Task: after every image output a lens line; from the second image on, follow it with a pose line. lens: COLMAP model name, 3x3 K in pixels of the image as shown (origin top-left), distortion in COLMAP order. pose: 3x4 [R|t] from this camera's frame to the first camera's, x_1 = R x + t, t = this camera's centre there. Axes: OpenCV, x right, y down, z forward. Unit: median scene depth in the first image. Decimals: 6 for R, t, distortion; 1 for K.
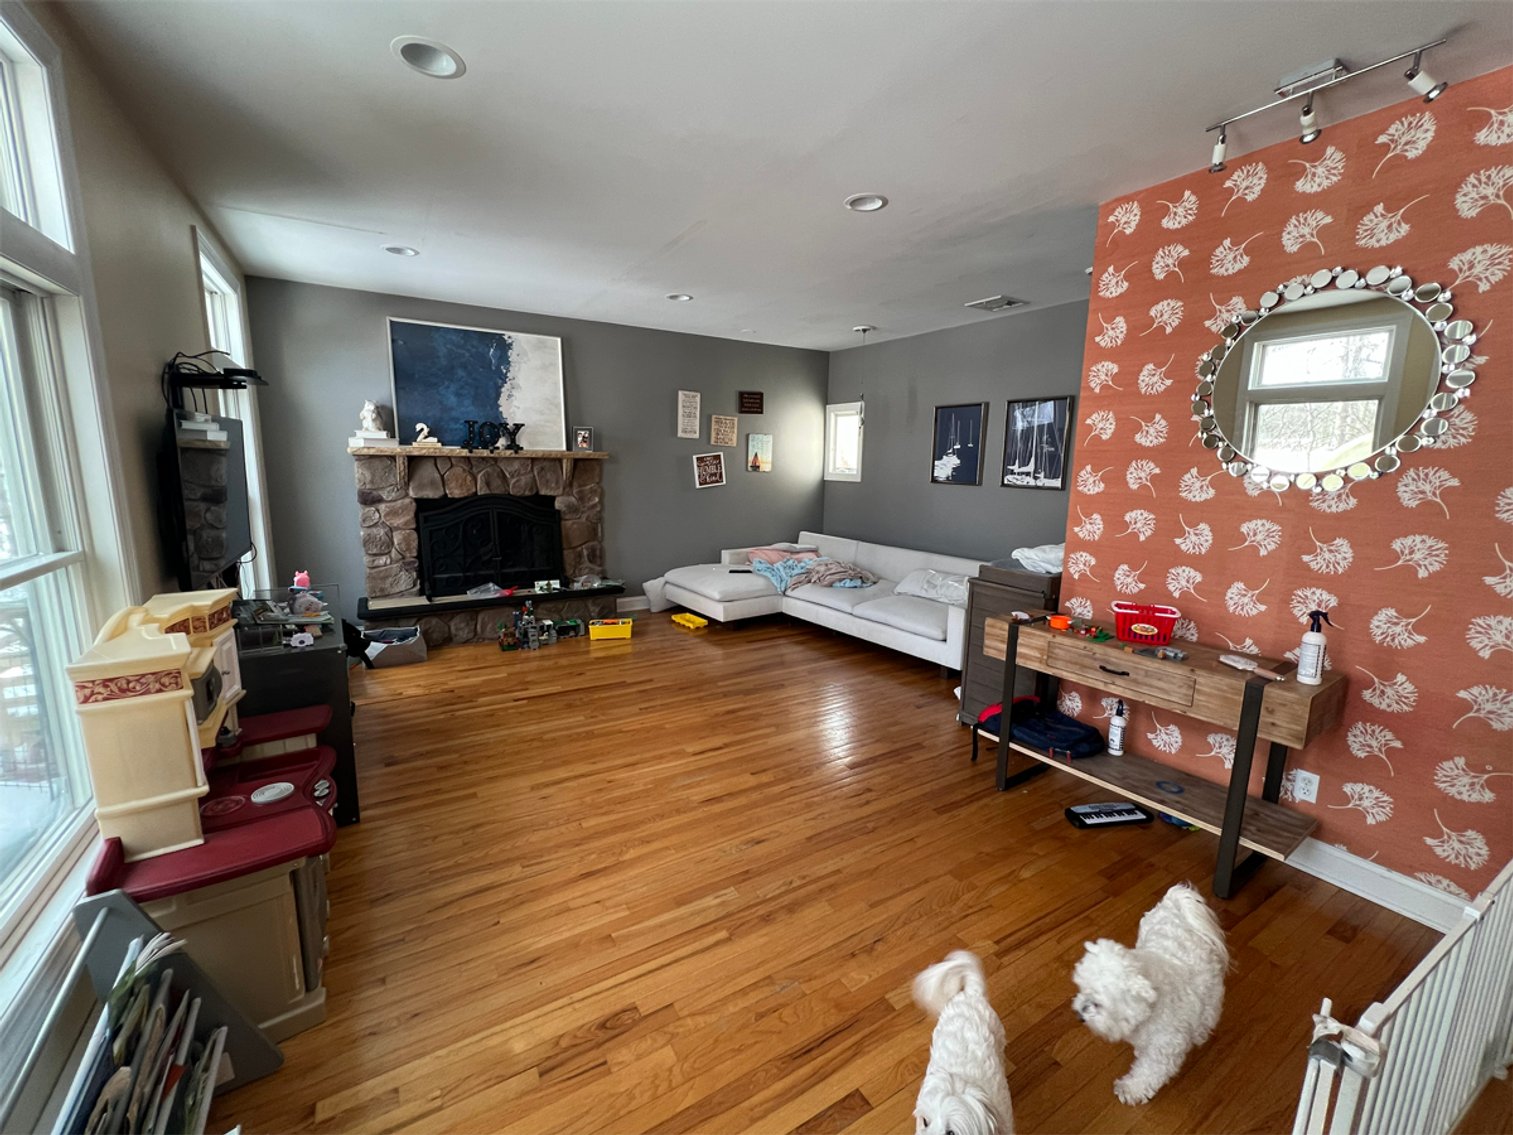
lens RADIAL K [[616.5, 0, 755.9], [0, 616.5, 565.2], [0, 0, 1]] dist [-0.002204, 0.000040]
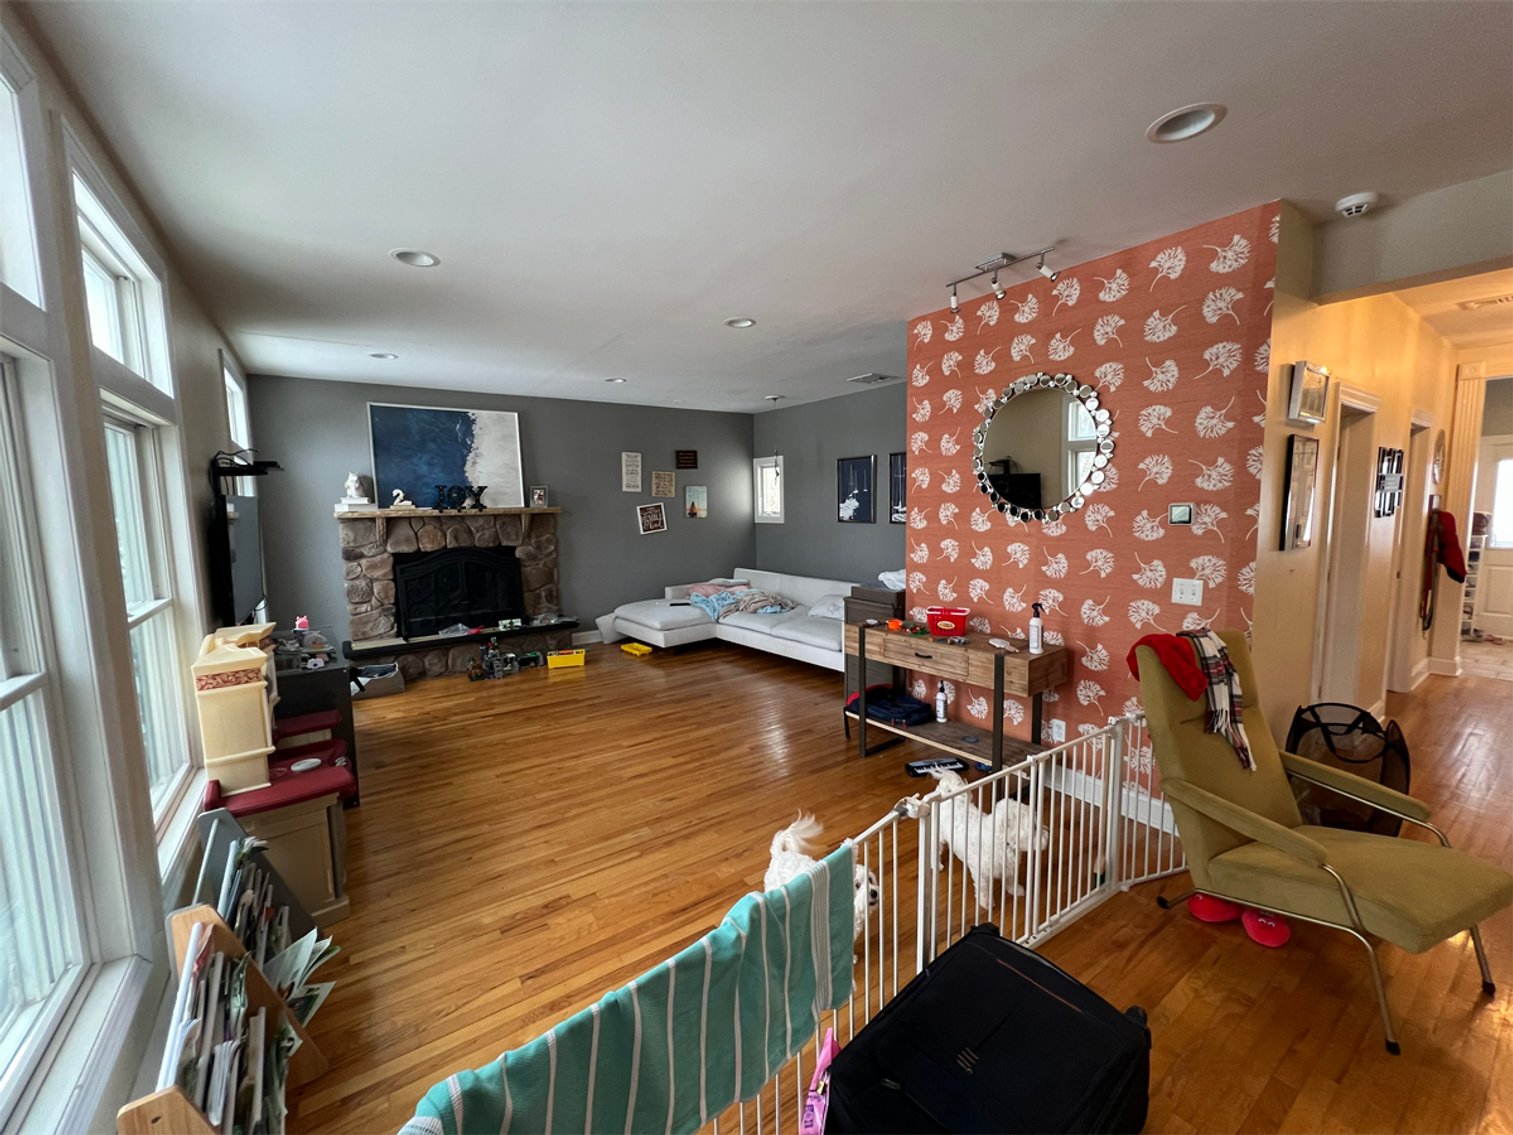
lens RADIAL K [[603.4, 0, 755.9], [0, 603.4, 563.9], [0, 0, 1]] dist [-0.002331, -0.000117]
pose [[0.997565, -0.042780, 0.055082, 0.118562], [0.046376, 0.996759, -0.065735, 0.031610], [-0.052092, 0.068129, 0.996316, -0.292549]]
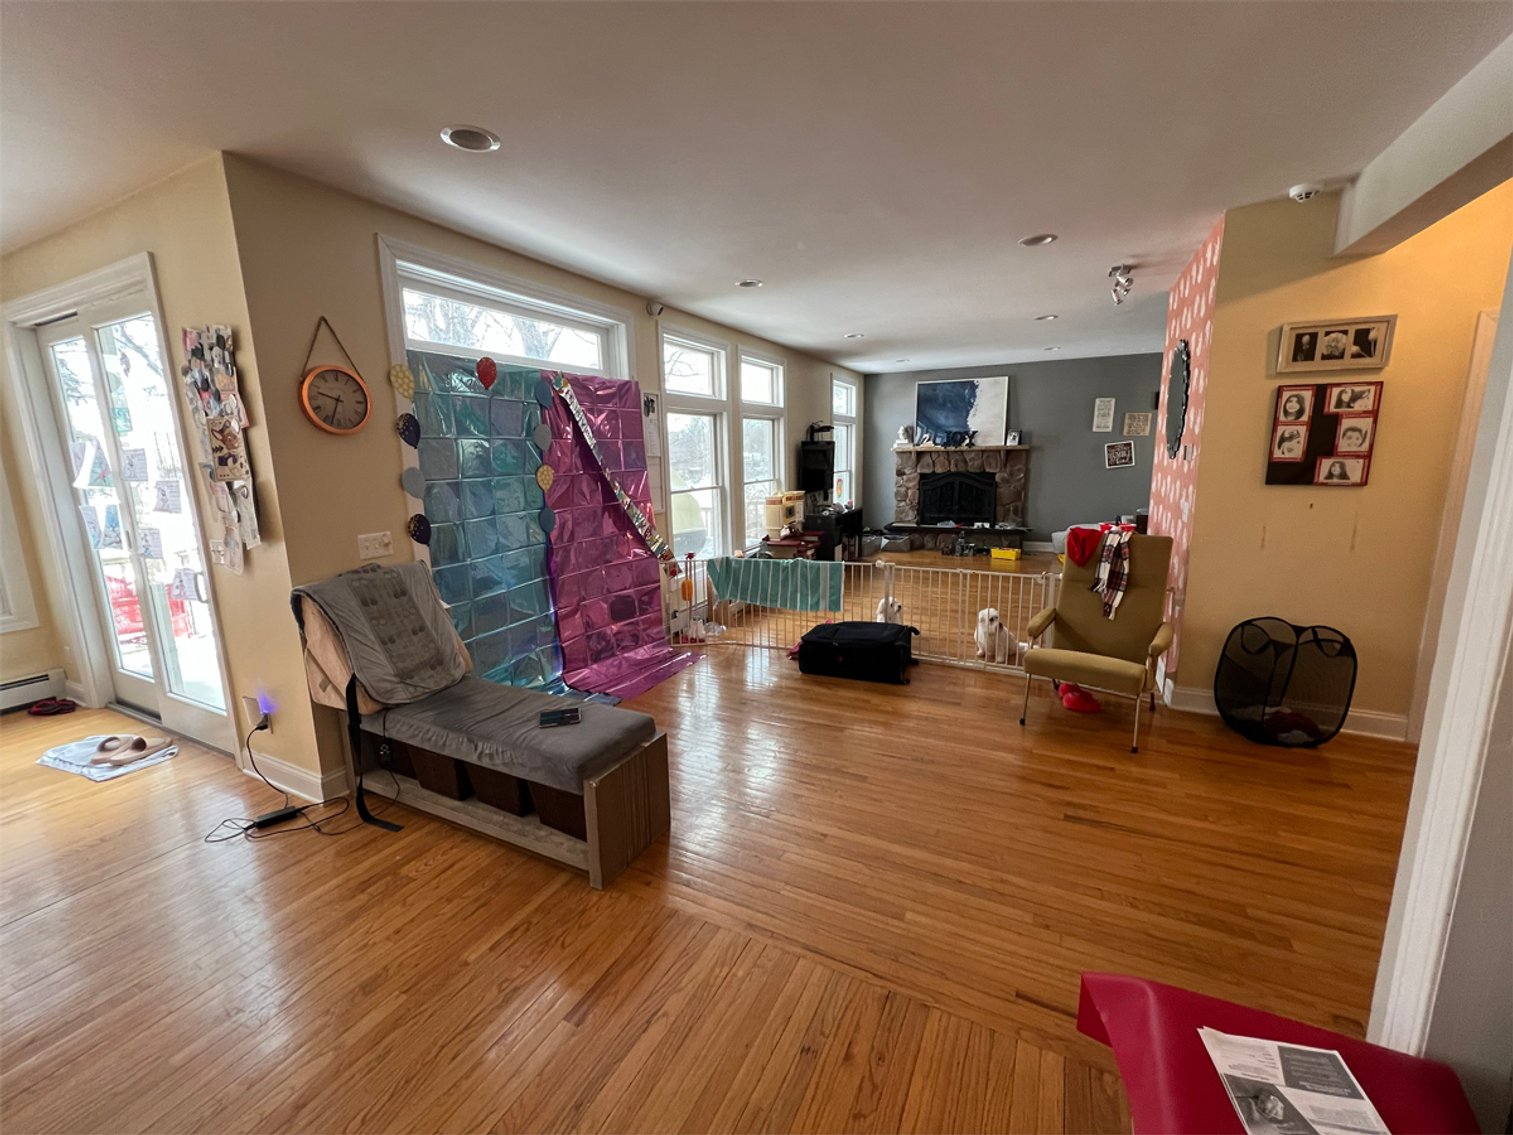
lens RADIAL K [[616.5, 0, 757.5], [0, 616.5, 562.4], [0, 0, 1]] dist [-0.002204, 0.000040]
pose [[0.533700, 0.121939, -0.836836, 1.437251], [-0.113524, 0.990924, 0.071991, 0.153779], [0.838019, 0.056579, 0.542699, -0.809701]]
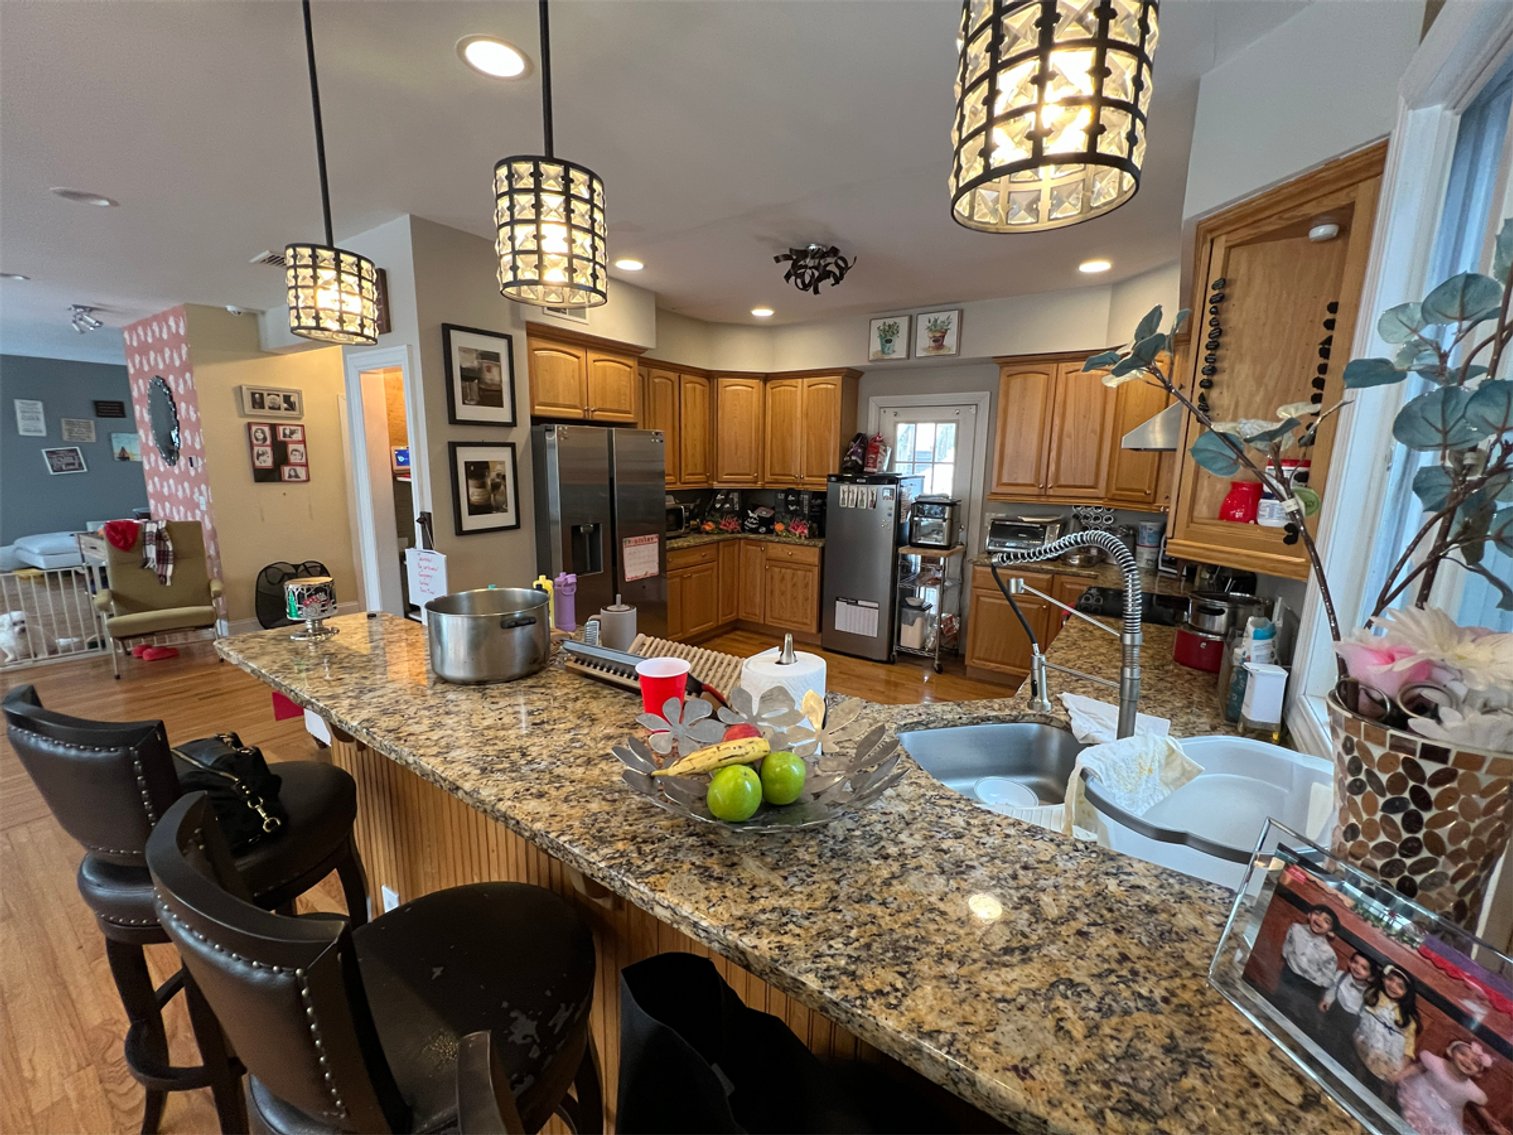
lens RADIAL K [[603.4, 0, 757.0], [0, 603.4, 564.7], [0, 0, 1]] dist [-0.002331, -0.000117]
pose [[0.908279, -0.076988, 0.411221, 1.572346], [0.070348, 0.997032, 0.031281, 0.280541], [-0.412409, 0.000516, 0.910999, -1.669635]]
